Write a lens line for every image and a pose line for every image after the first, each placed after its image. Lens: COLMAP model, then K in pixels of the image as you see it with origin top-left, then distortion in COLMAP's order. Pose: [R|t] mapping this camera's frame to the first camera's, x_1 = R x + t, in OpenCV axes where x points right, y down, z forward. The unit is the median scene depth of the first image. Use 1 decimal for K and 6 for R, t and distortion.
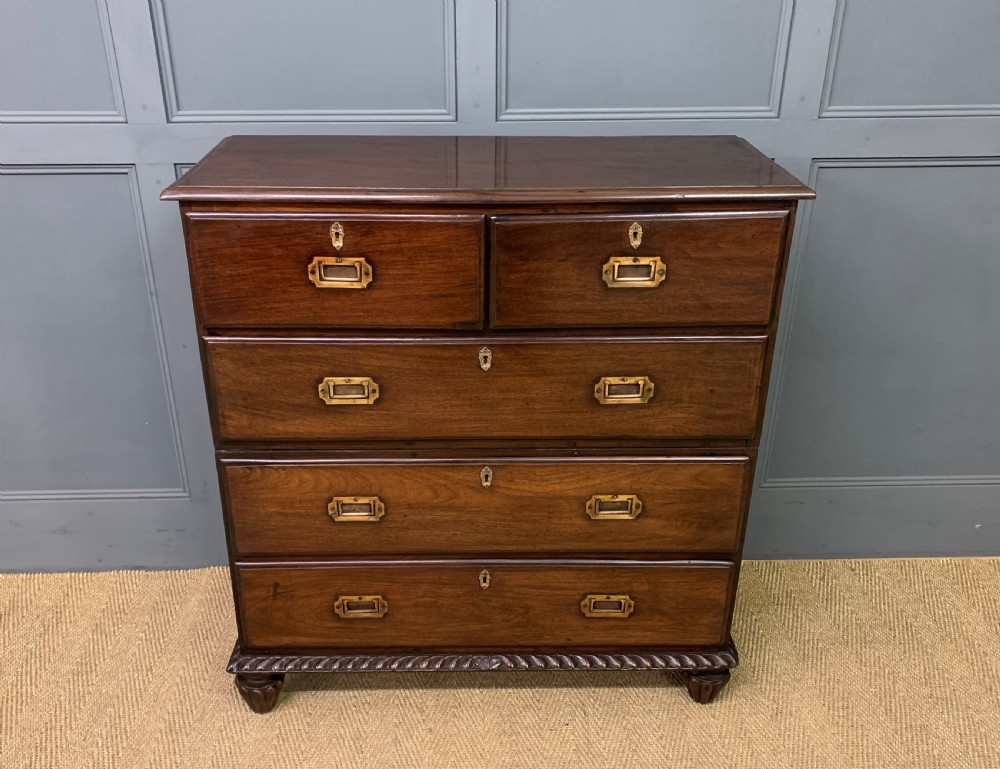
lens RADIAL K [[939.4, 0, 477.6], [0, 939.4, 393.2], [0, 0, 1]] dist [0.020204, 0.000000]
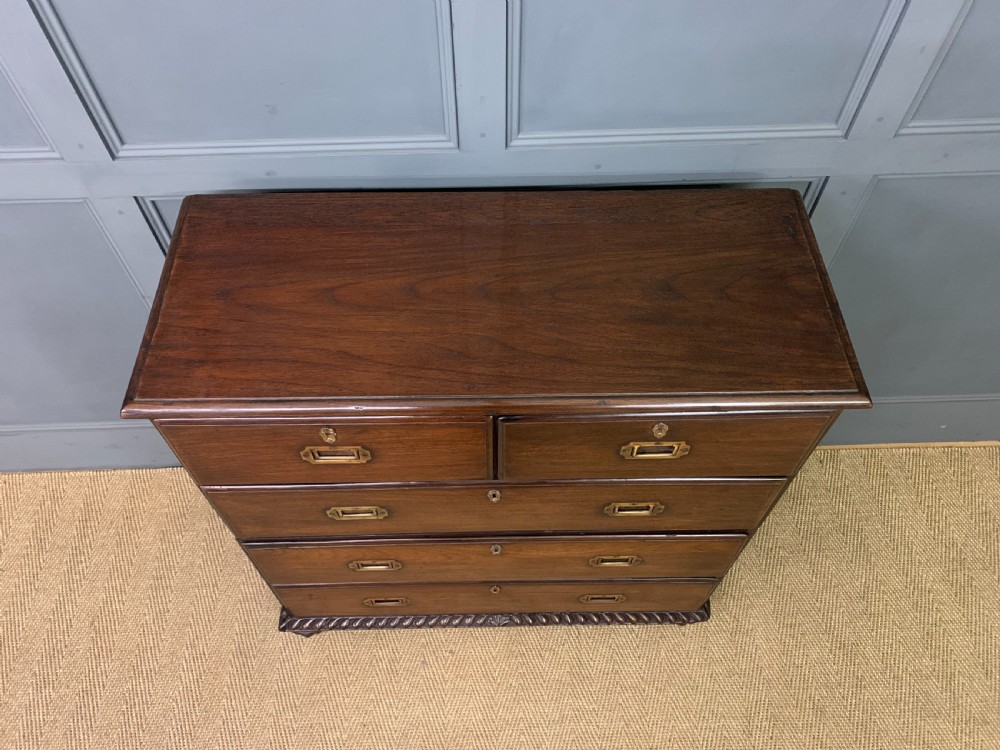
lens RADIAL K [[773.5, 0, 491.3], [0, 773.5, 381.5], [0, 0, 1]] dist [0.018107, -0.002006]
pose [[0.999970, -0.007087, -0.003032, 0.007502], [0.007655, 0.866458, 0.499192, -0.473704], [-0.000910, -0.499200, 0.866486, 0.314403]]
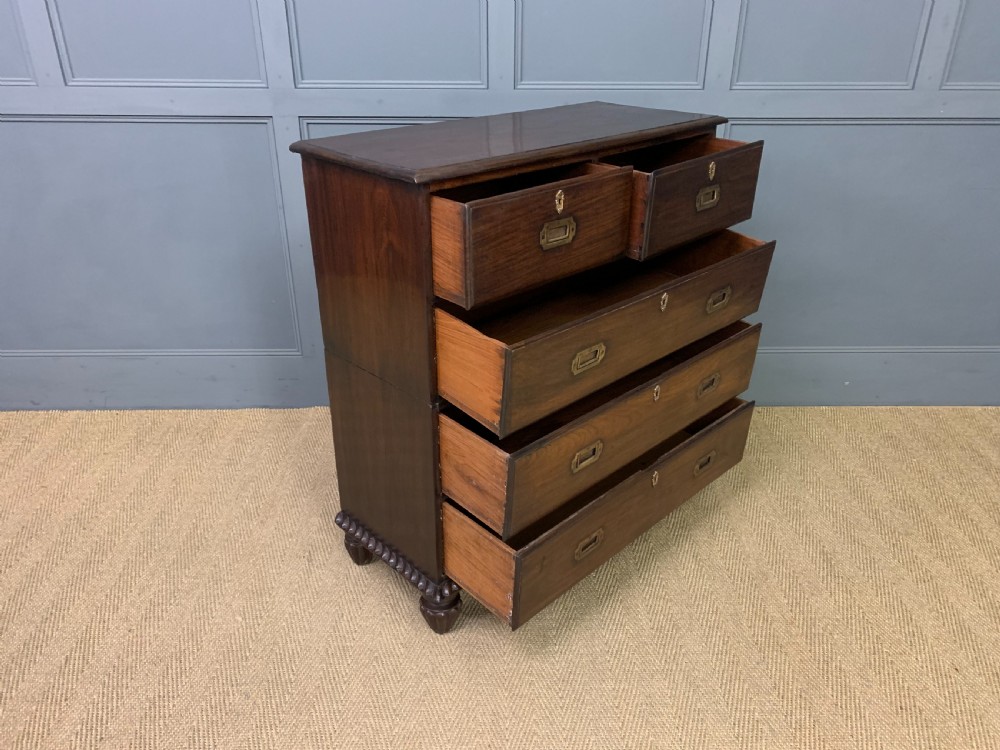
lens RADIAL K [[773.5, 0, 502.6], [0, 773.5, 372.0], [0, 0, 1]] dist [0.018107, -0.002006]
pose [[0.999960, 0.008977, 0.000610, 0.004510], [-0.008978, 0.999958, 0.002011, 0.164325], [-0.000591, -0.002016, 0.999998, -0.242227]]
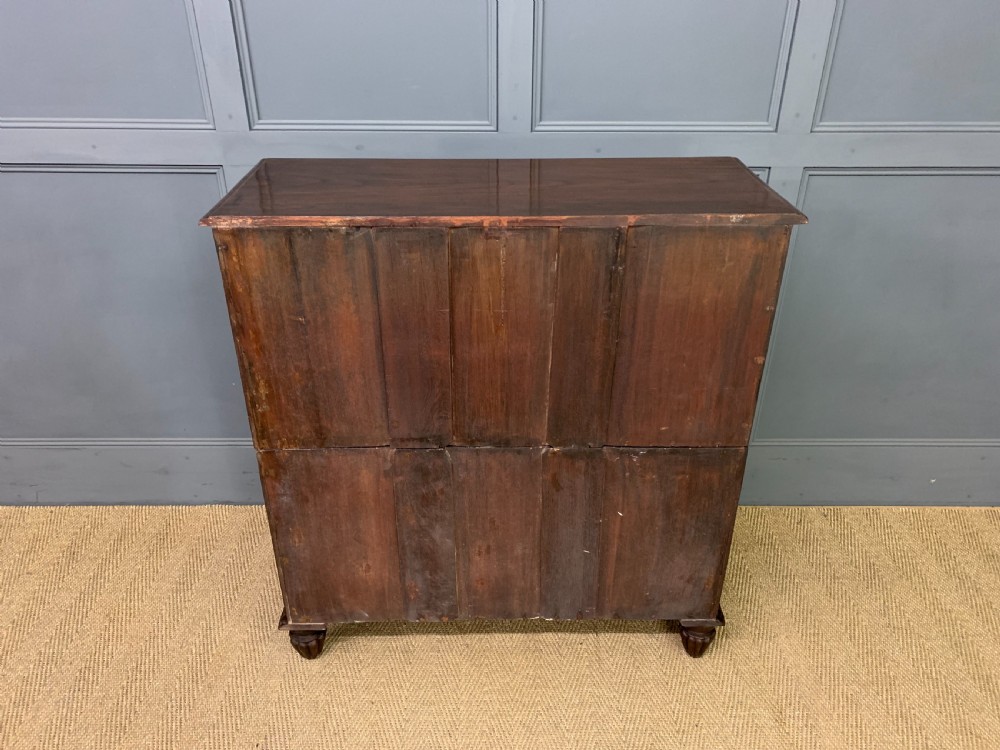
lens RADIAL K [[773.5, 0, 501.0], [0, 773.5, 382.6], [0, 0, 1]] dist [0.018107, -0.002006]
pose [[0.999734, 0.016524, -0.016090, 0.002908], [-0.015772, 0.998826, 0.045793, -0.024202], [0.016828, -0.045527, 0.998821, 0.031323]]
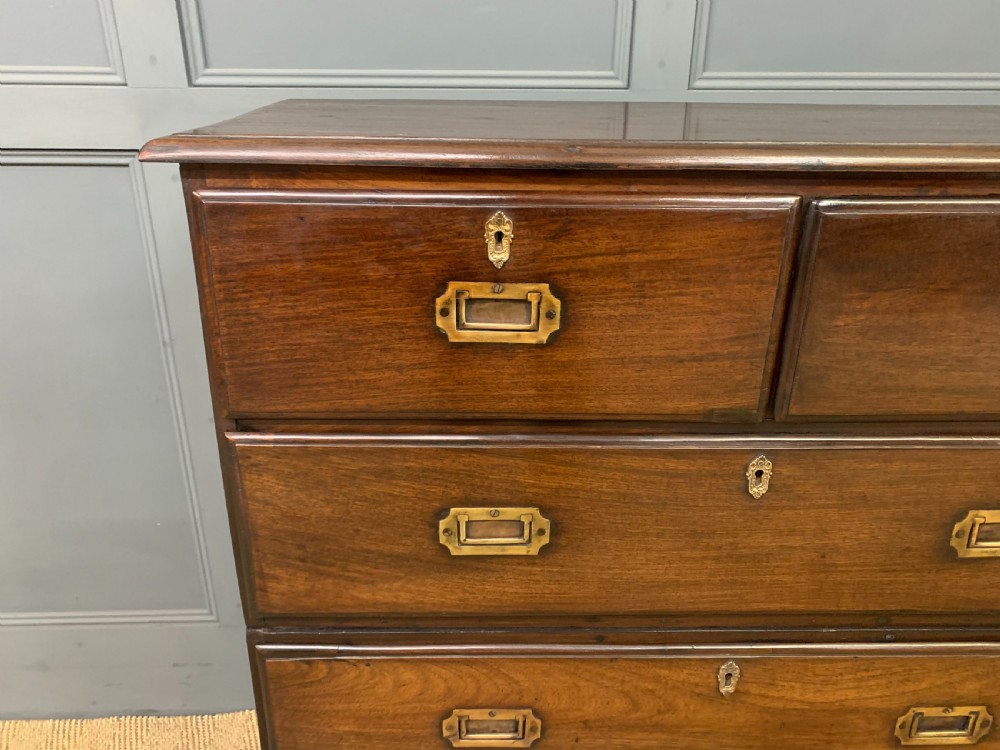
lens RADIAL K [[773.5, 0, 481.8], [0, 773.5, 374.2], [0, 0, 1]] dist [0.018107, -0.002006]
pose [[0.999980, 0.006223, 0.000645, -0.129116], [-0.006176, 0.998328, -0.057471, -0.059545], [-0.001002, 0.057466, 0.998347, 0.488744]]
